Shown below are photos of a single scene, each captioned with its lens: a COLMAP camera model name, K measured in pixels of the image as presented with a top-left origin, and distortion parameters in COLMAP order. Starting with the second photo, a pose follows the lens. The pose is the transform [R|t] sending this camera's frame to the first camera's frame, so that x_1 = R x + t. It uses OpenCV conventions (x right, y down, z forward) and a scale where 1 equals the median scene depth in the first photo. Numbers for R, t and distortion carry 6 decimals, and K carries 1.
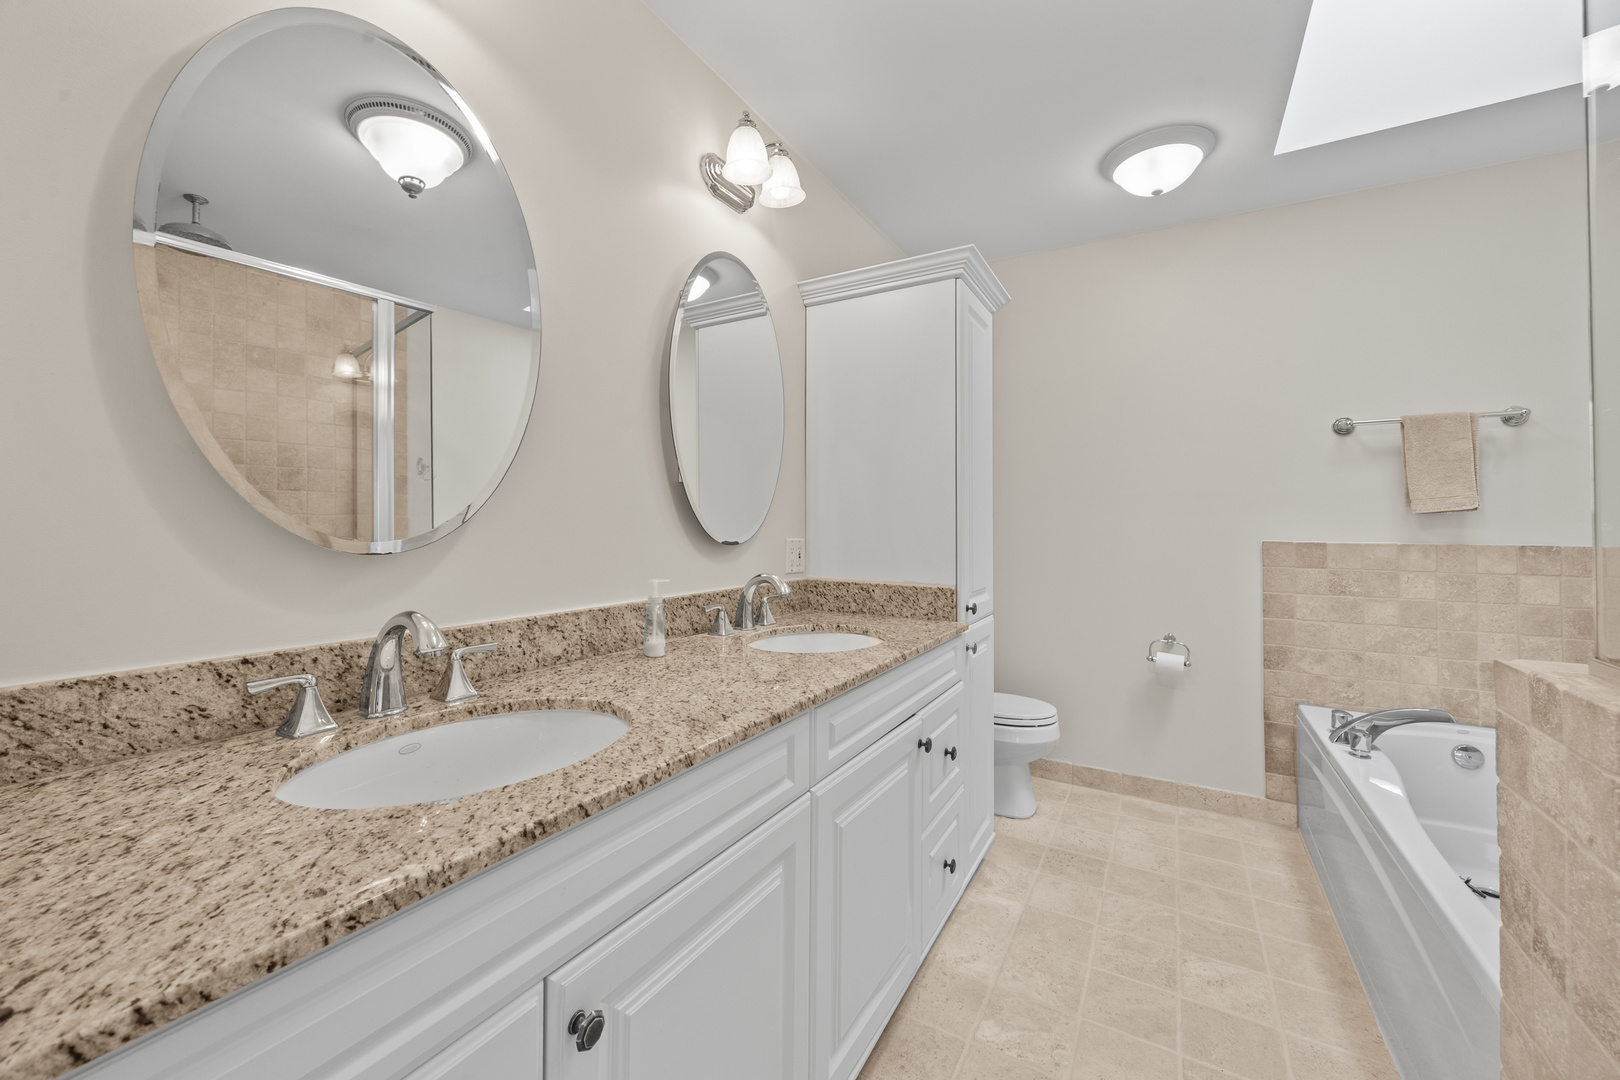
lens RADIAL K [[628.4, 0, 791.9], [0, 628.4, 514.2], [0, 0, 1]] dist [0.001624, -0.000065]
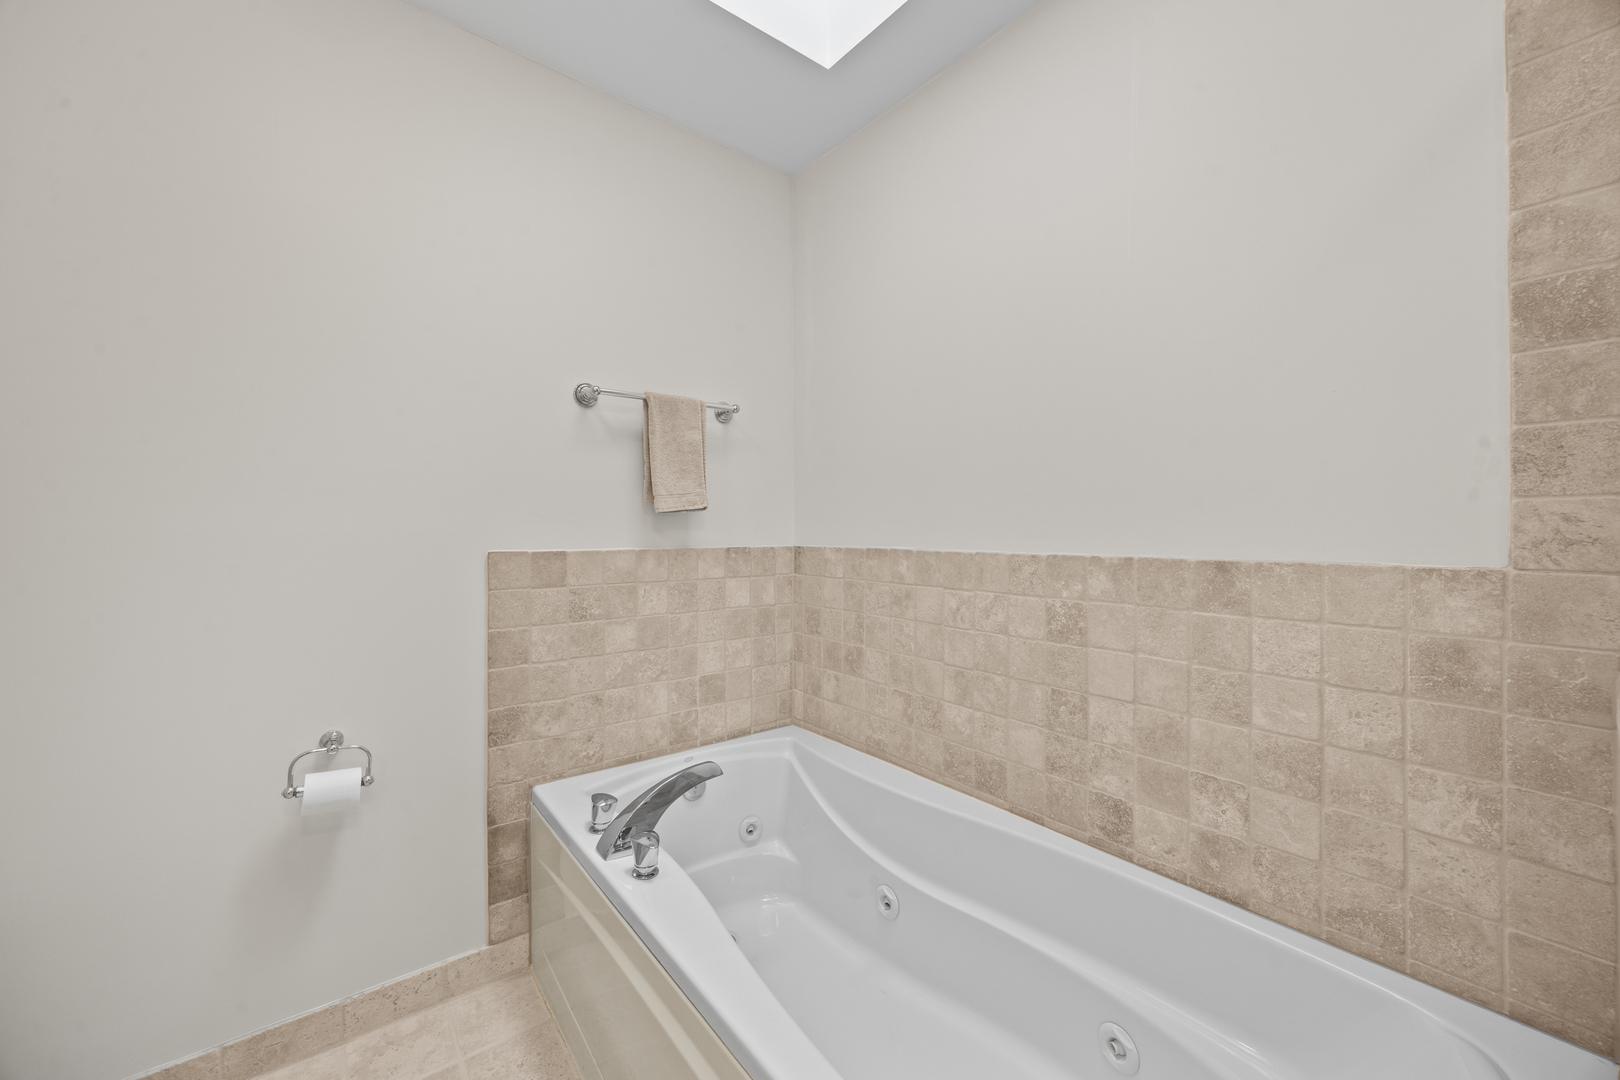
lens RADIAL K [[628.4, 0, 816.0], [0, 628.4, 526.7], [0, 0, 1]] dist [0.001624, -0.000065]
pose [[0.343767, -0.004952, 0.939042, 0.271761], [-0.017507, 0.999779, 0.011681, 0.003944], [-0.938892, -0.020456, 0.343604, 0.487898]]
